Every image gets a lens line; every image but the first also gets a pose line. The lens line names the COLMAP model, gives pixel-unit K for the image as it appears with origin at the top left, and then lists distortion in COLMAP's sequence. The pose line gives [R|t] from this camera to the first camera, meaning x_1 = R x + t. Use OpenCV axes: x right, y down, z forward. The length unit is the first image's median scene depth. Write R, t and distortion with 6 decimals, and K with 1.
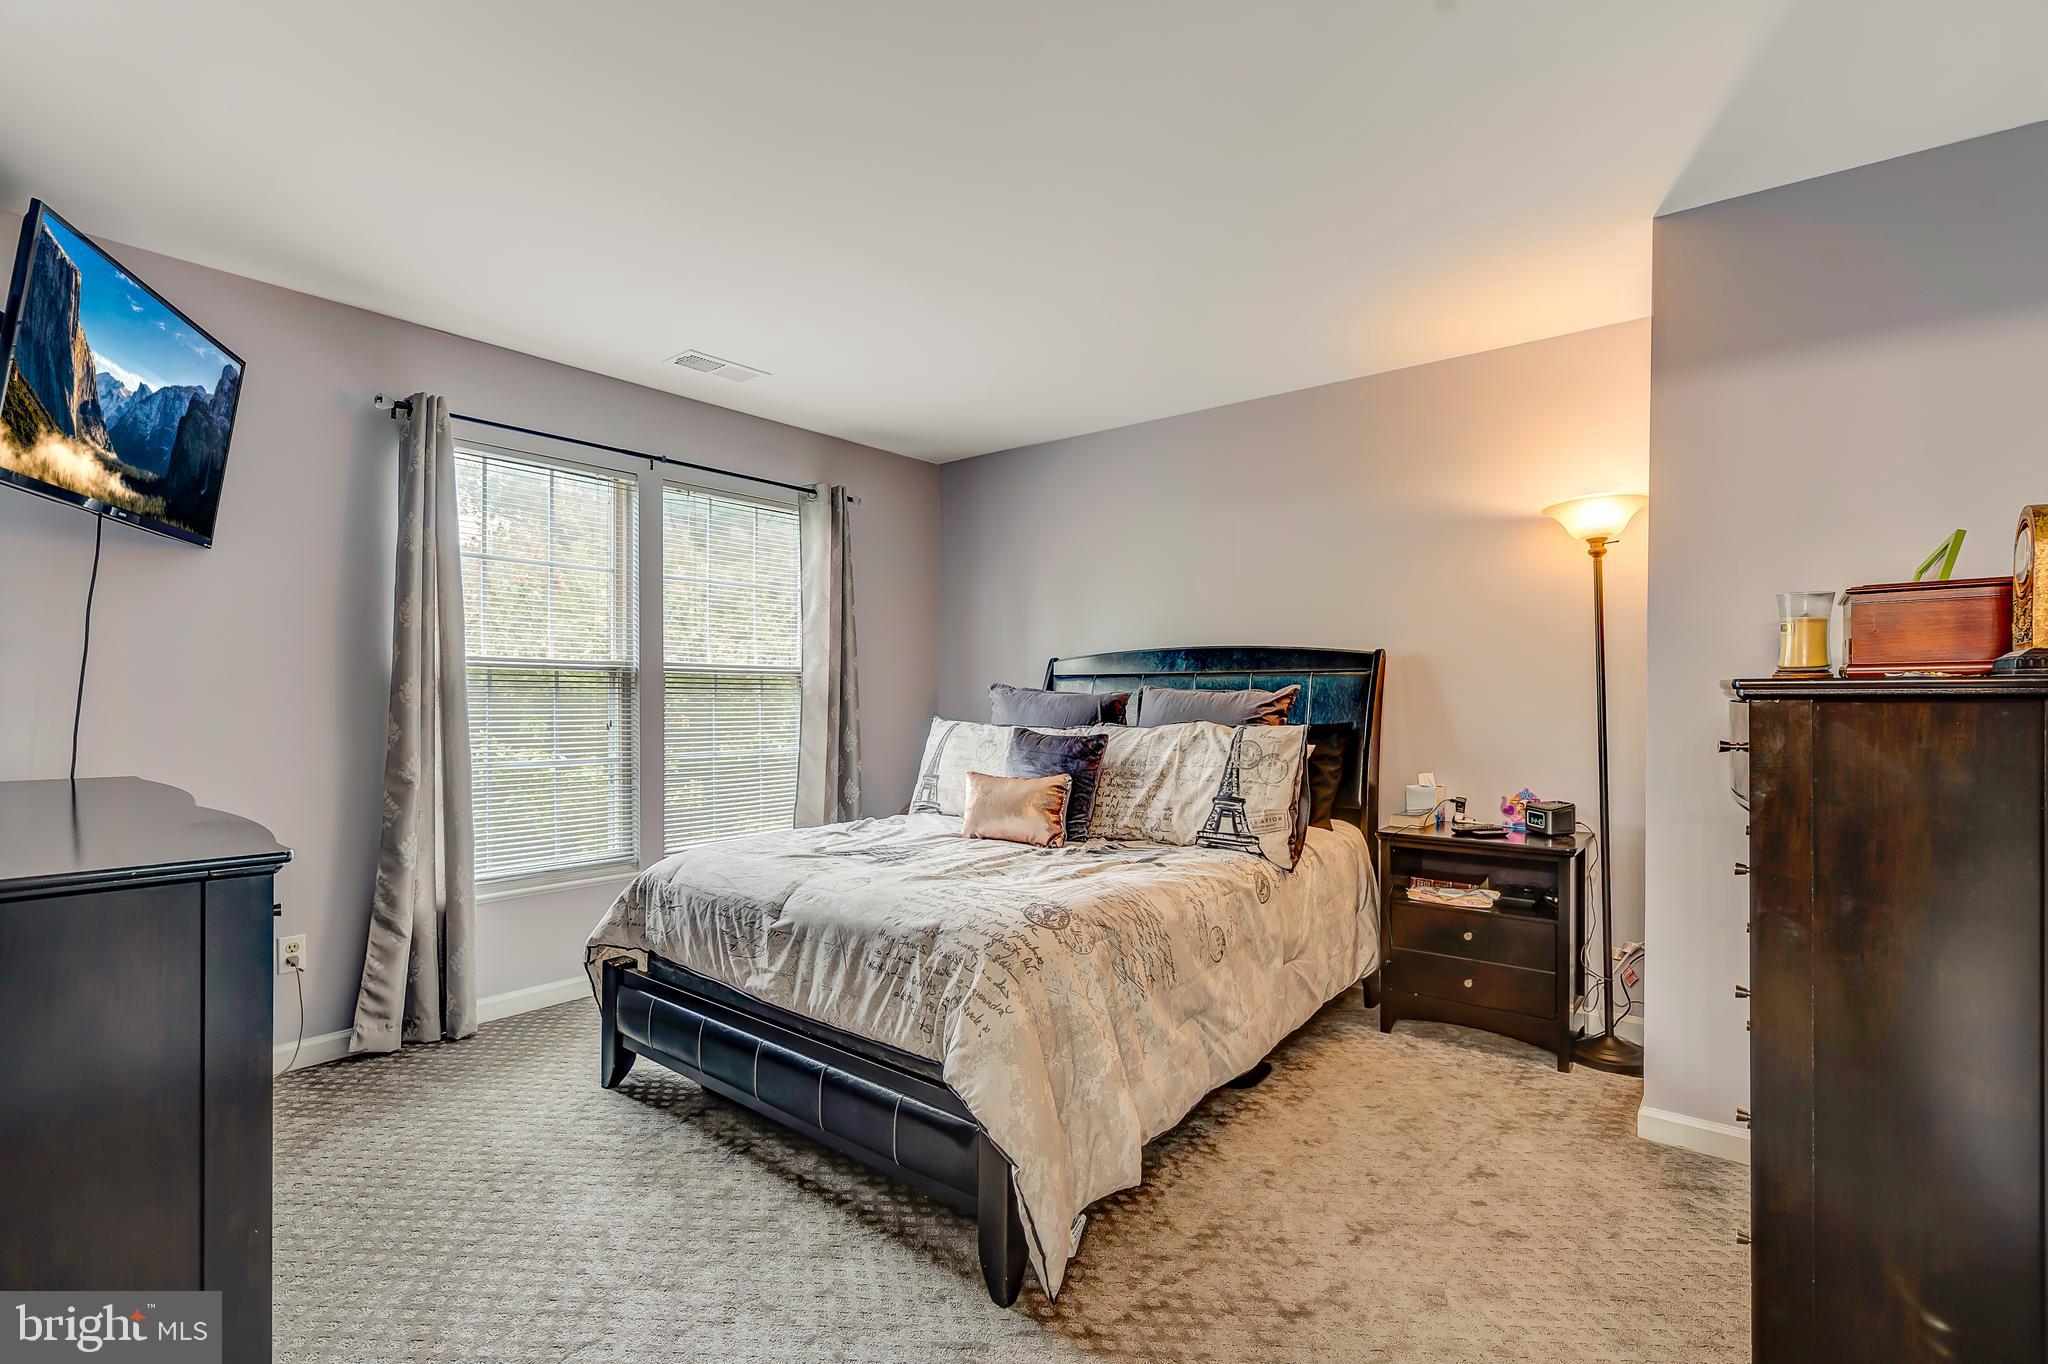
lens RADIAL K [[933.0, 0, 1031.7], [0, 933.0, 690.1], [0, 0, 1]] dist [-0.006158, 0.001272]
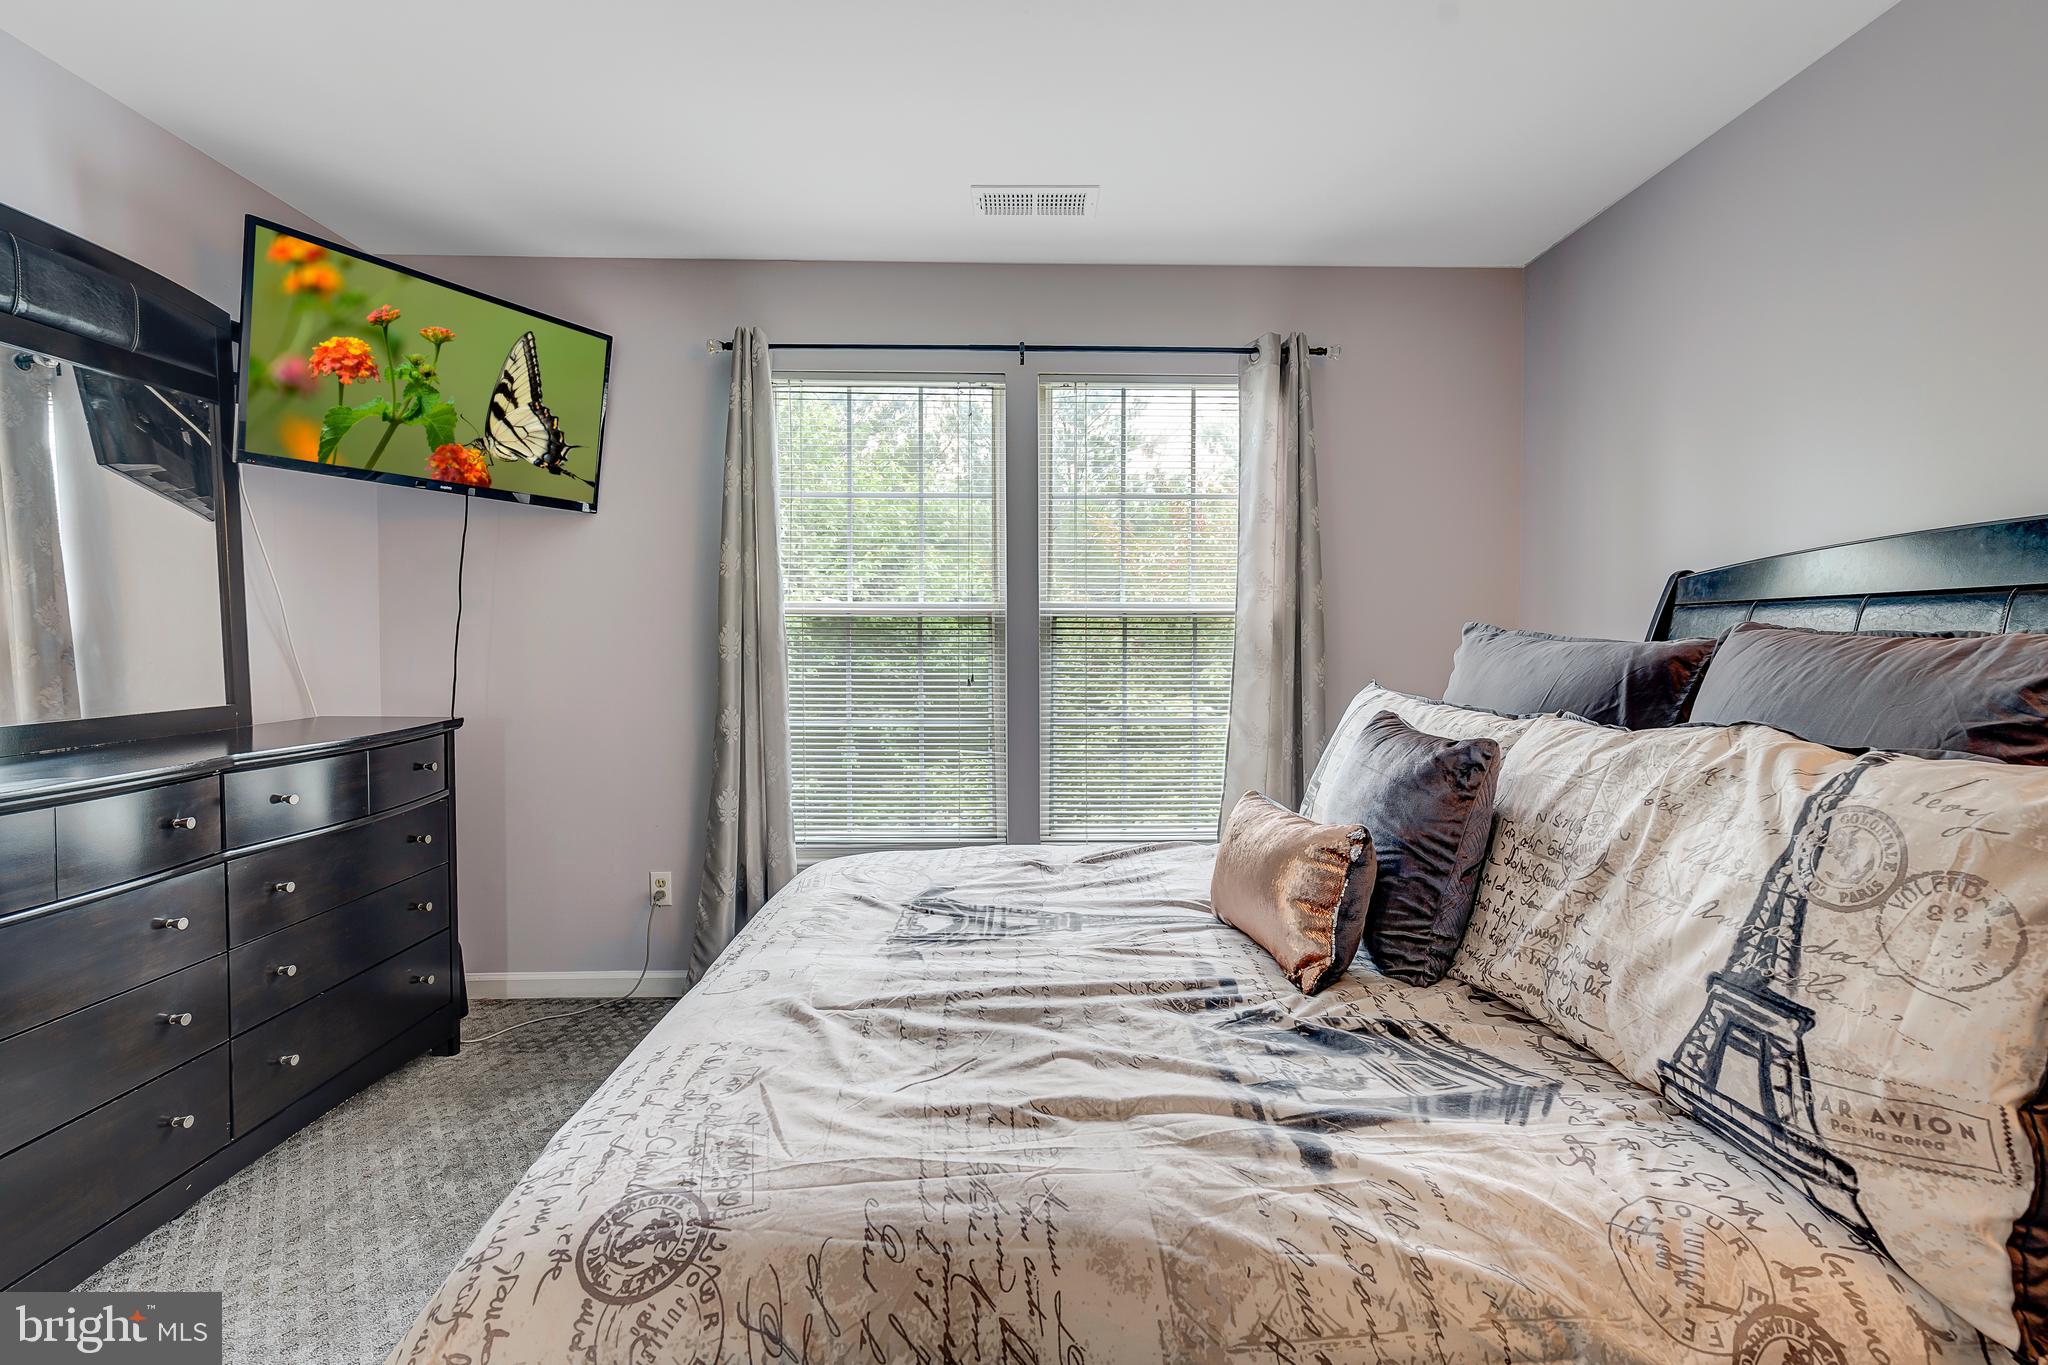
lens RADIAL K [[933.0, 0, 1018.6], [0, 933.0, 686.1], [0, 0, 1]] dist [-0.006158, 0.001272]
pose [[0.656336, 0.033353, -0.753731, 0.261852], [0.002013, 0.998941, 0.045956, 0.003968], [0.754466, -0.031680, 0.655574, 0.595734]]
